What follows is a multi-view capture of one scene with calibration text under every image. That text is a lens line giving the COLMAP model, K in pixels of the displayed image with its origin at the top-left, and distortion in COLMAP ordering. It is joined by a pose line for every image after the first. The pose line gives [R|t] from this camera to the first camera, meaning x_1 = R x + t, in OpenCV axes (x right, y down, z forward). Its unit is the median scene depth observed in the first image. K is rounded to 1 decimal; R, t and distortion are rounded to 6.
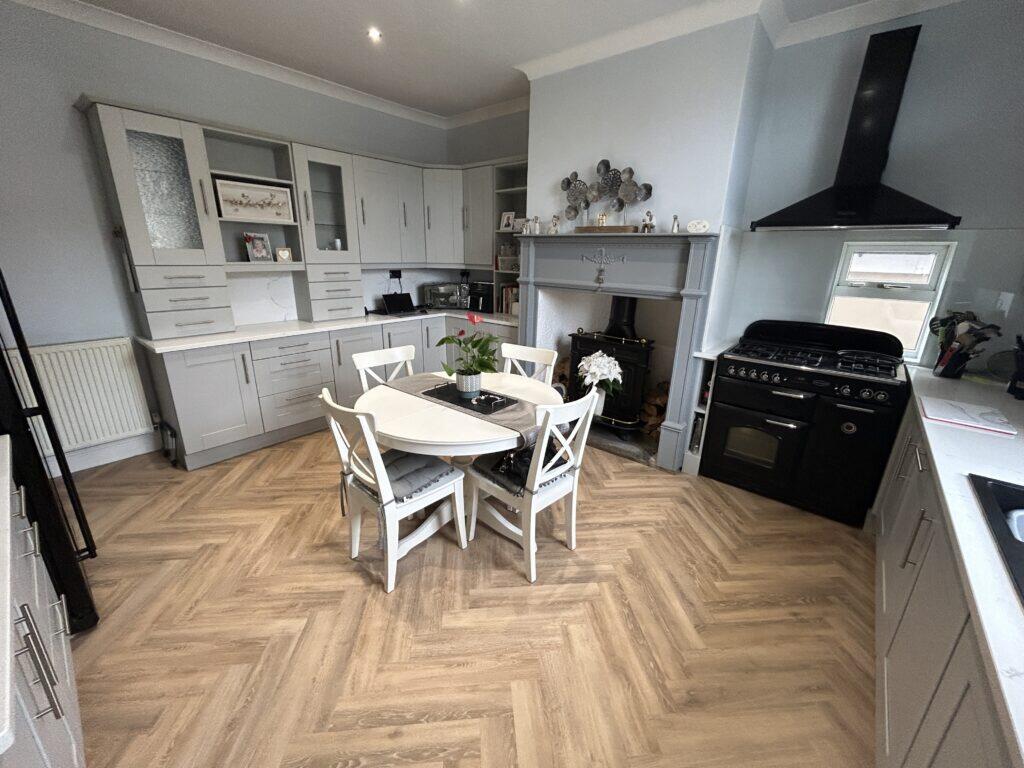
lens RADIAL K [[415.5, 0, 512.0], [0, 415.5, 384.0], [0, 0, 1]] dist [-0.002893, 0.000758]
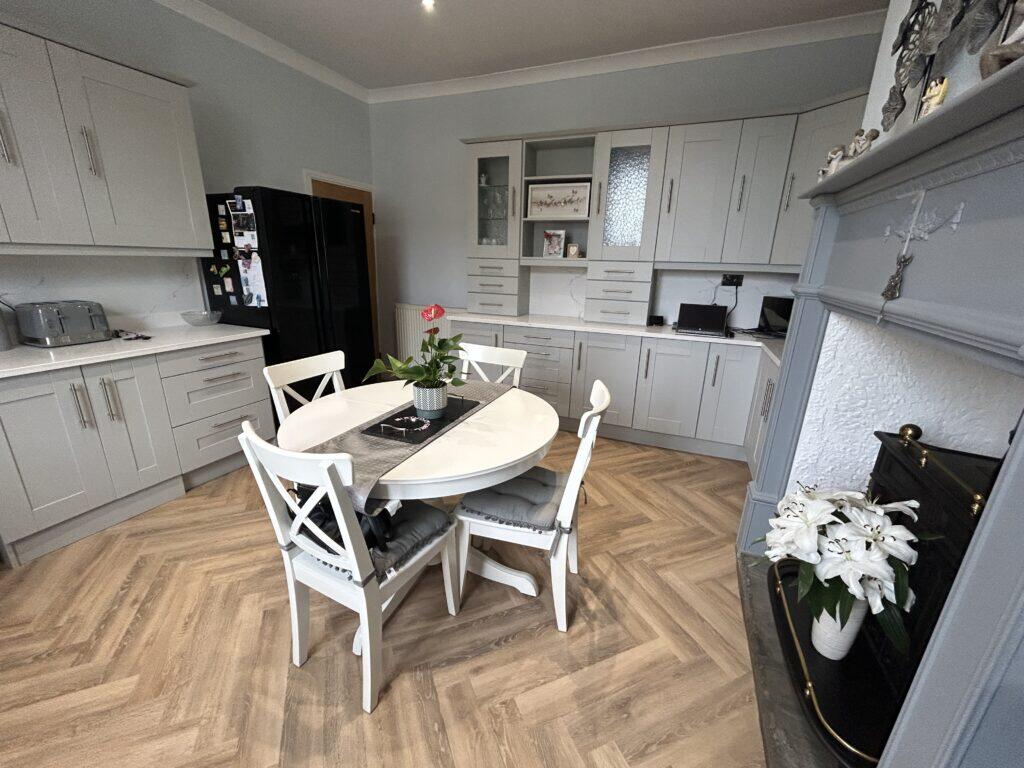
lens RADIAL K [[415.5, 0, 512.0], [0, 415.5, 384.0], [0, 0, 1]] dist [-0.002893, 0.000758]
pose [[0.296262, 0.262521, -0.918320, 0.457671], [-0.305621, 0.936988, 0.169261, -0.145711], [0.904889, 0.230512, 0.357826, 0.634128]]
